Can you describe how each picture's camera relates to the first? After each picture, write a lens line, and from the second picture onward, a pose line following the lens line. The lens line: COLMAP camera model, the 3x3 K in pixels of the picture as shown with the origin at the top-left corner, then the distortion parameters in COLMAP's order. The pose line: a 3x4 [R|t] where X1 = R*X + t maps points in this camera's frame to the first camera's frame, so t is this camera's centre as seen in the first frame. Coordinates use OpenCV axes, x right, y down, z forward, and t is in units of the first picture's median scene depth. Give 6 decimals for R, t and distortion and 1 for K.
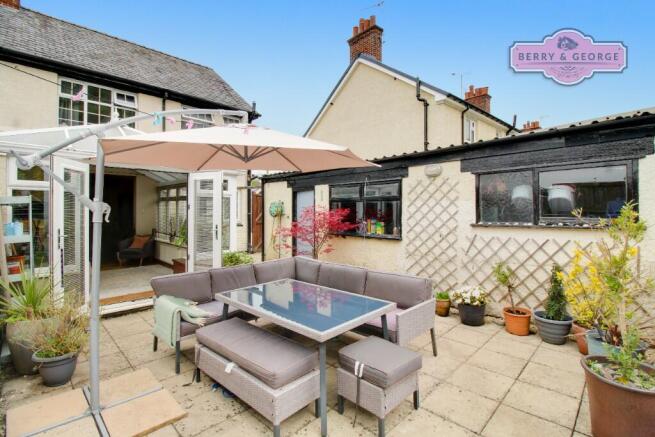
lens RADIAL K [[300.2, 0, 326.9], [0, 300.2, 216.7], [0, 0, 1]] dist [-0.027073, 0.000202]
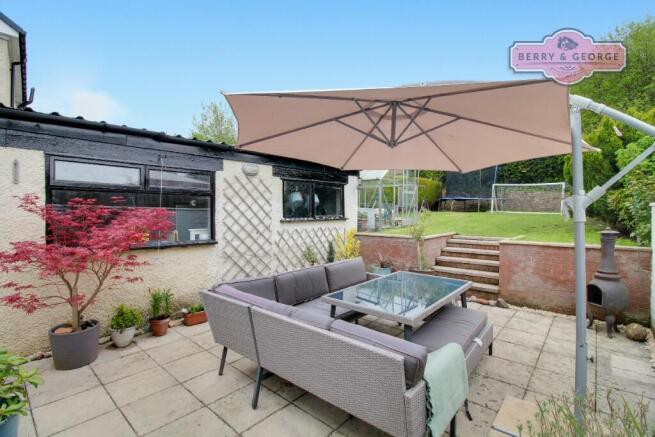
lens RADIAL K [[300.2, 0, 331.5], [0, 300.2, 216.9], [0, 0, 1]] dist [-0.027073, 0.000202]
pose [[-0.084846, -0.026755, 0.996035, -0.736549], [0.002571, 0.999630, 0.027071, -0.022632], [-0.996391, 0.004858, -0.084746, 0.879112]]
